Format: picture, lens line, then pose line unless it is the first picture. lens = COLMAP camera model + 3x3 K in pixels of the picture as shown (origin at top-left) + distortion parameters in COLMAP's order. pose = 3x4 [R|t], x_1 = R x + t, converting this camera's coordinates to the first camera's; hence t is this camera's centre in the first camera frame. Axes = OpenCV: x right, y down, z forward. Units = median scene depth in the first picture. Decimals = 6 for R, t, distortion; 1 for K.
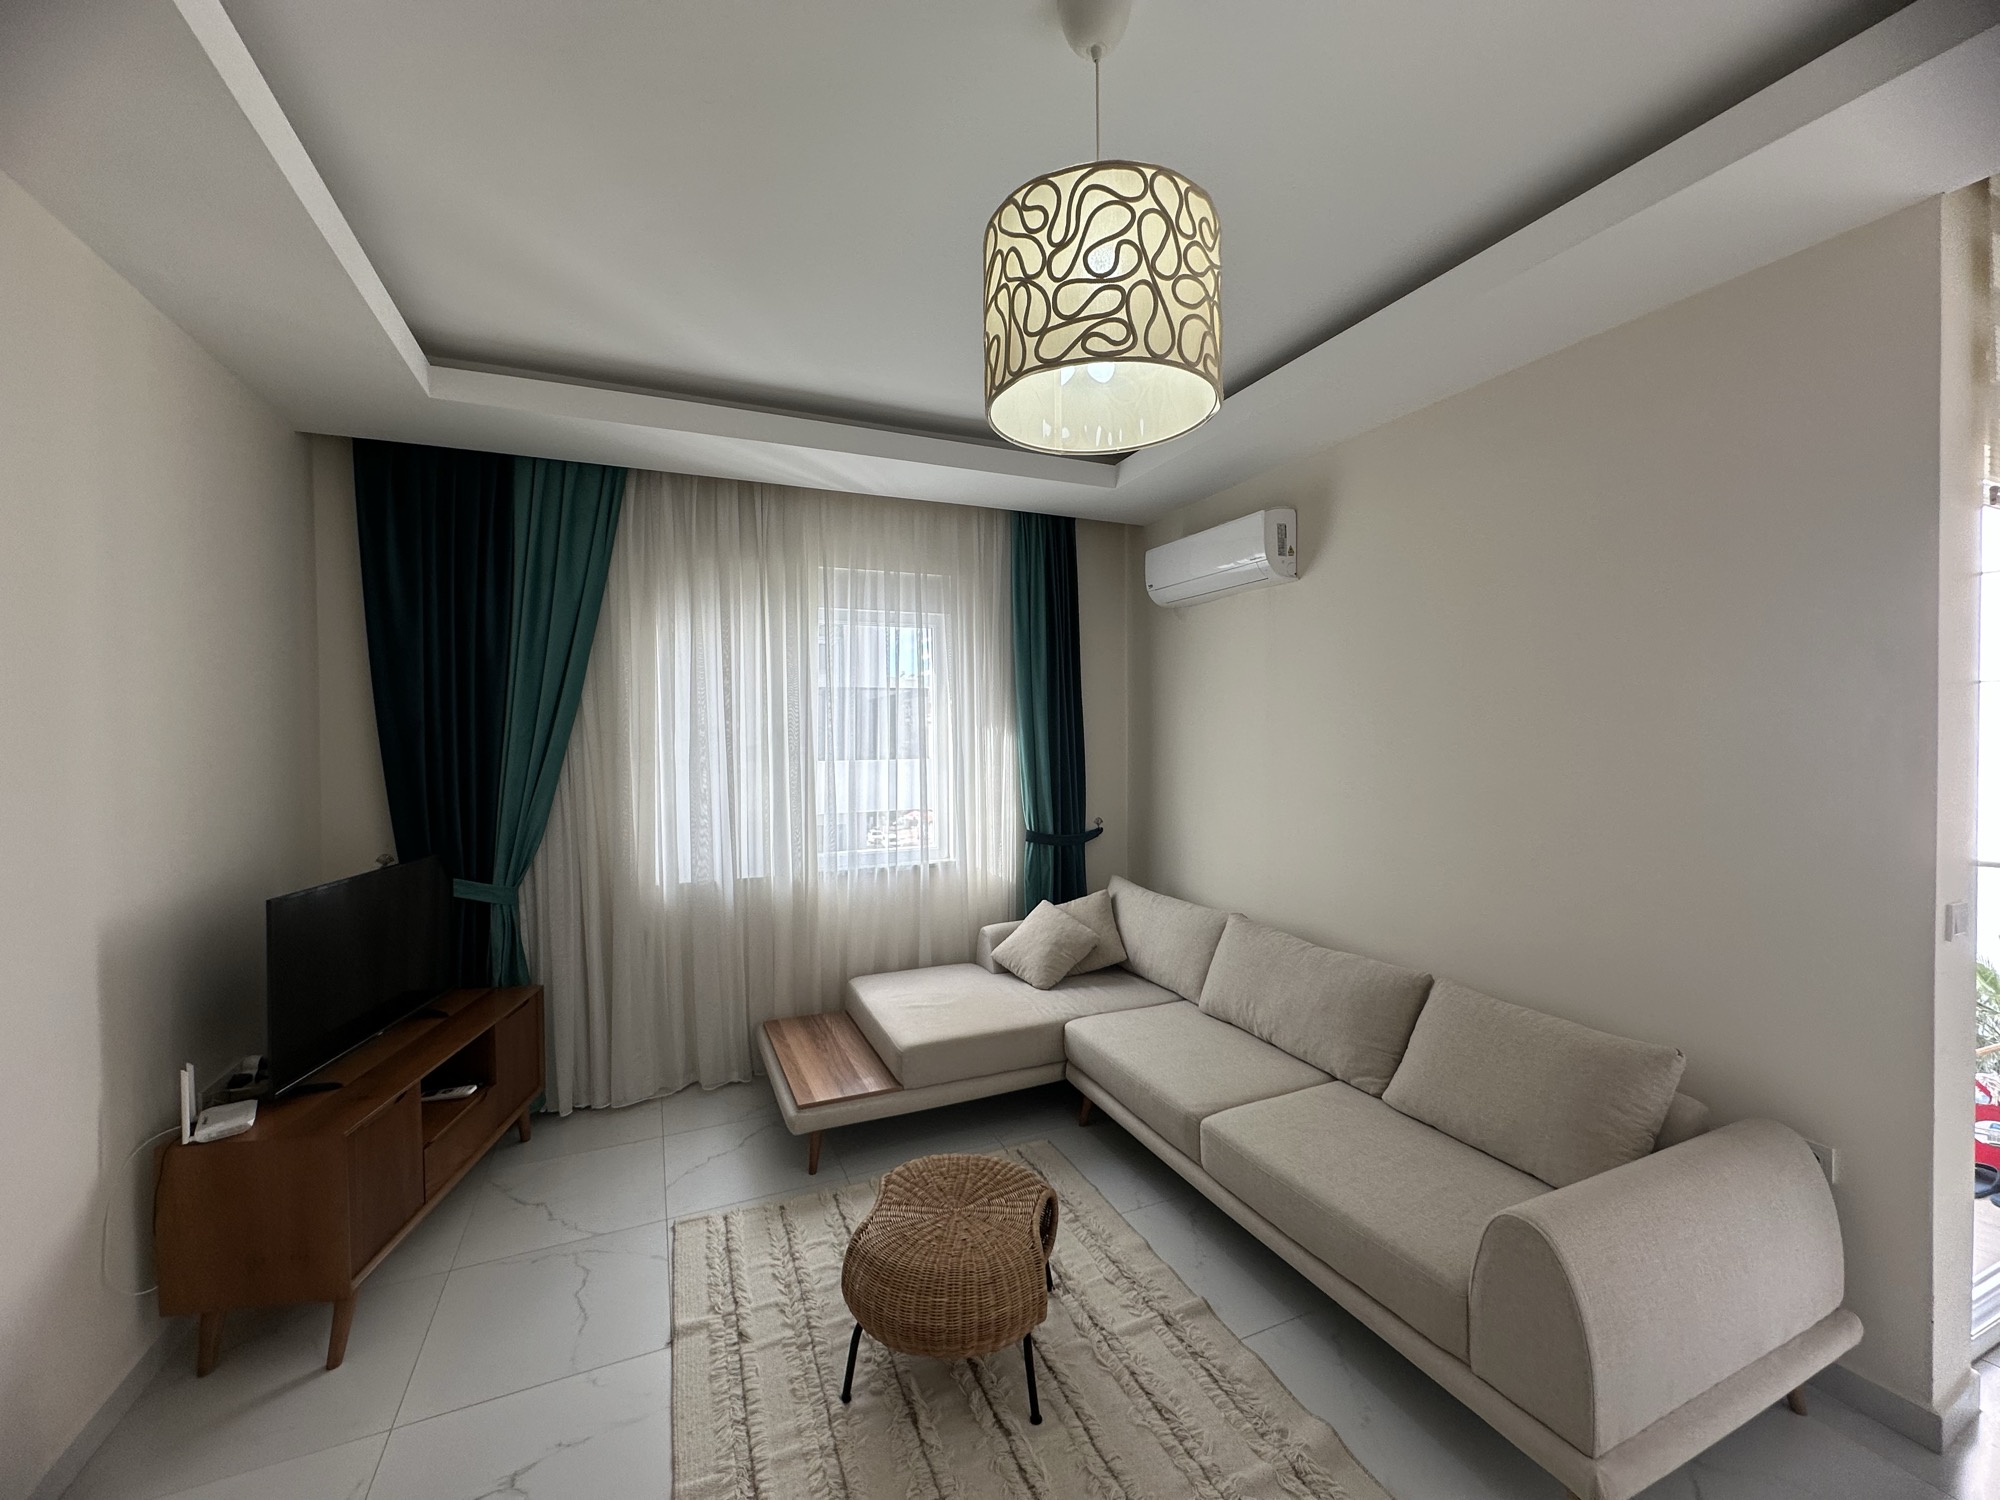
lens RADIAL K [[798.8, 0, 1000.3], [0, 798.8, 747.4], [0, 0, 1]] dist [-0.001599, 0.000349]
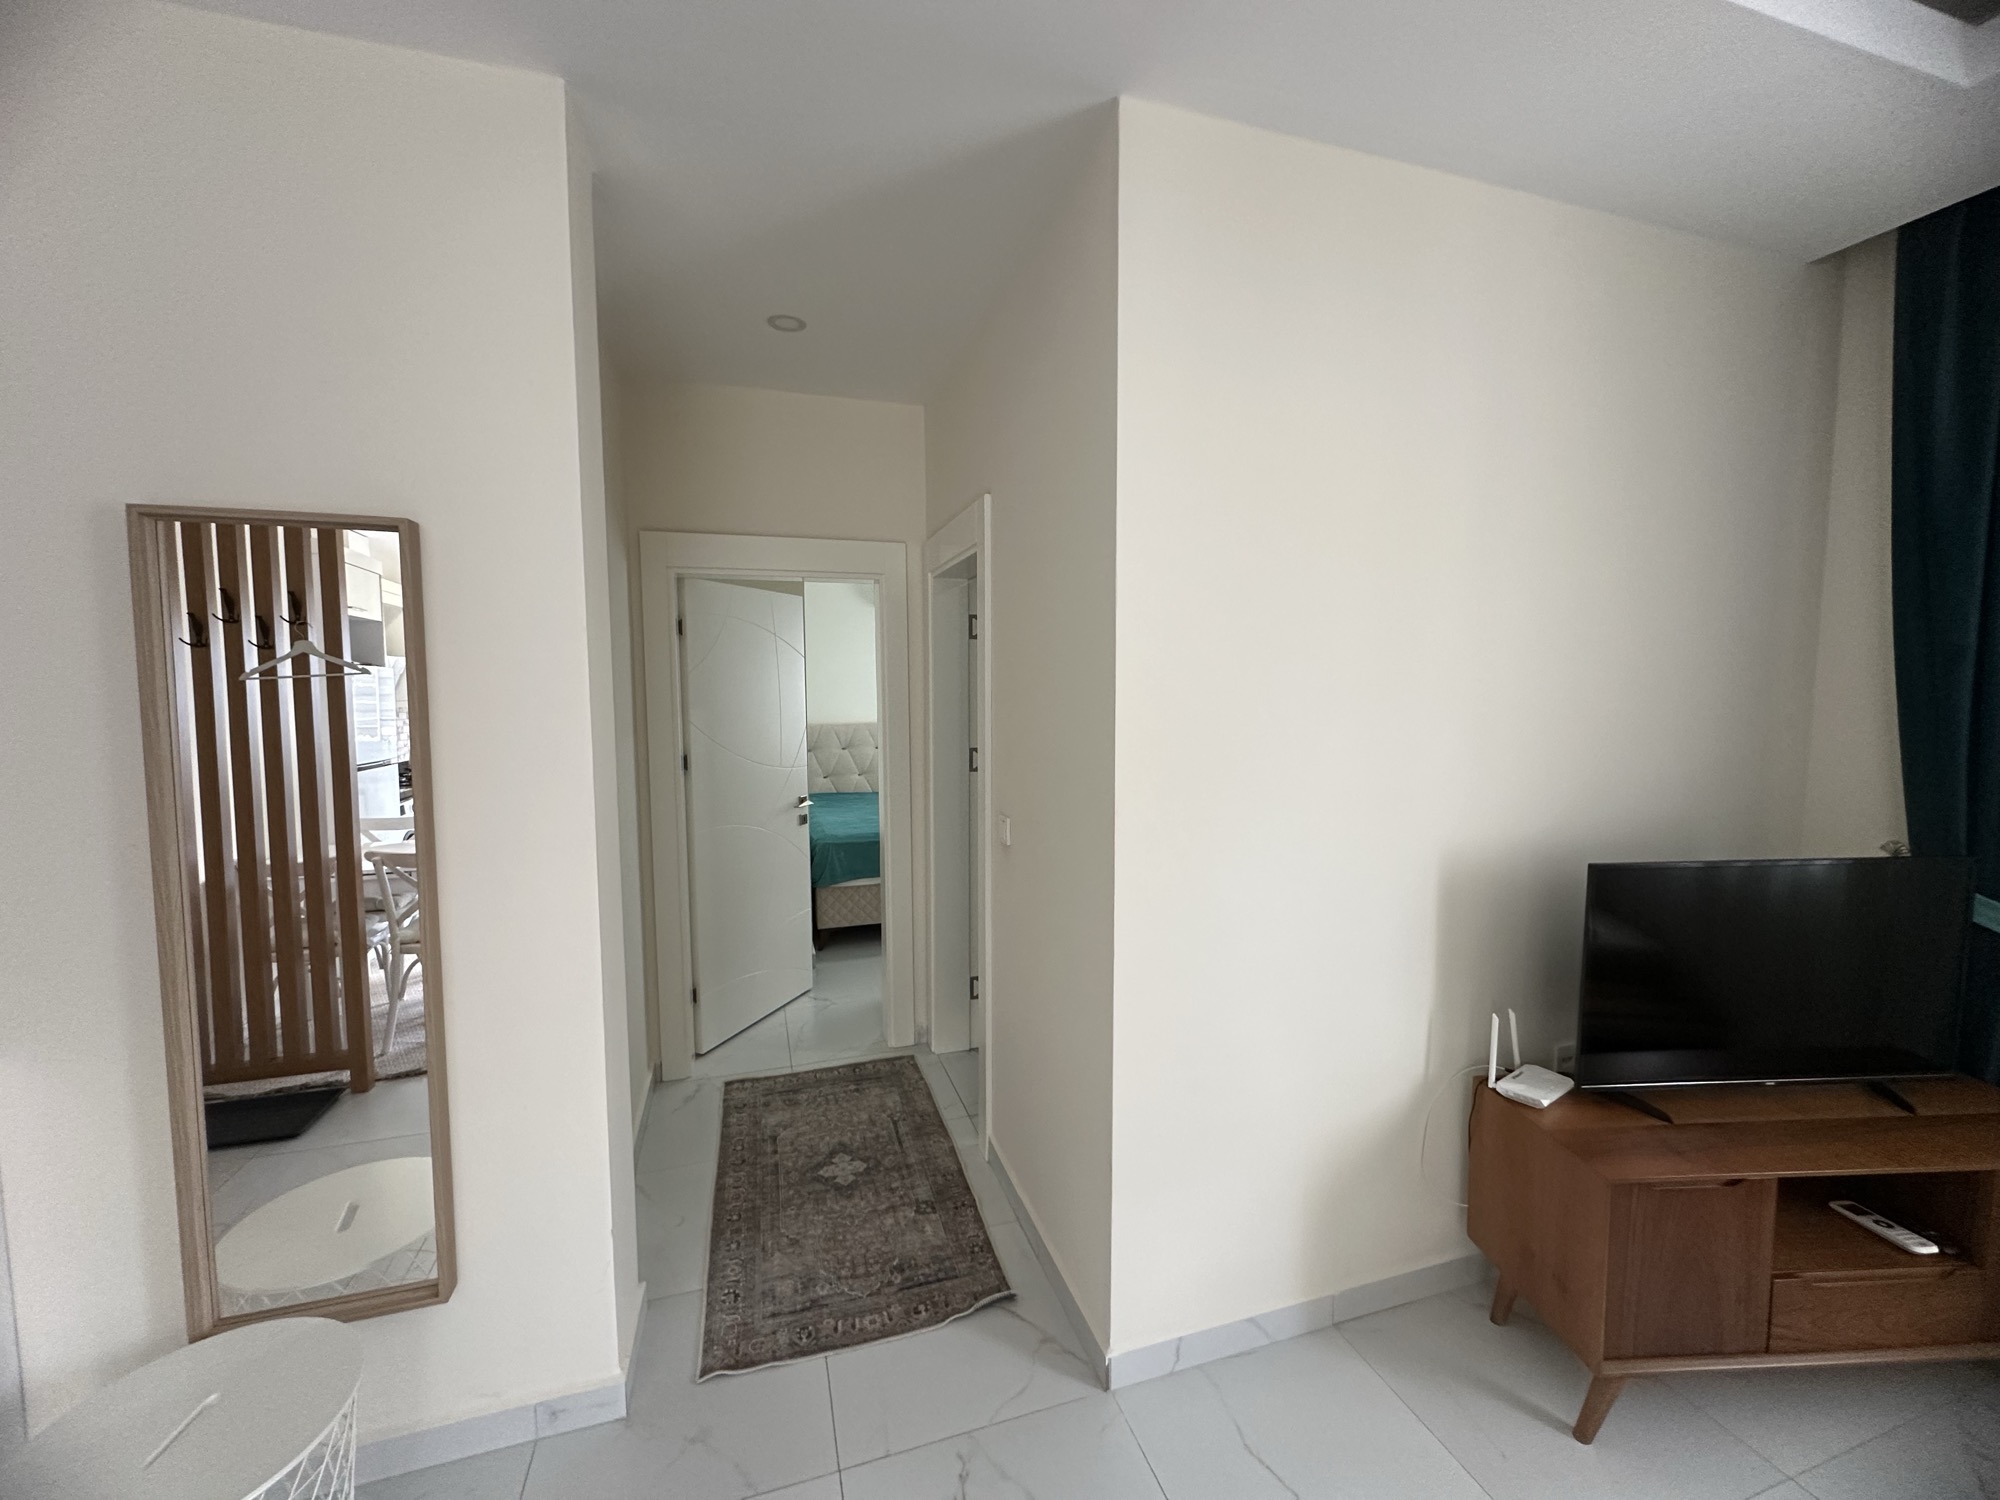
lens RADIAL K [[798.8, 0, 1000.3], [0, 798.8, 747.4], [0, 0, 1]] dist [-0.001599, 0.000349]
pose [[-0.113834, 0.092438, -0.989190, -0.017079], [-0.005609, 0.995586, 0.093681, -0.007690], [0.993484, 0.016212, -0.112813, 0.461891]]
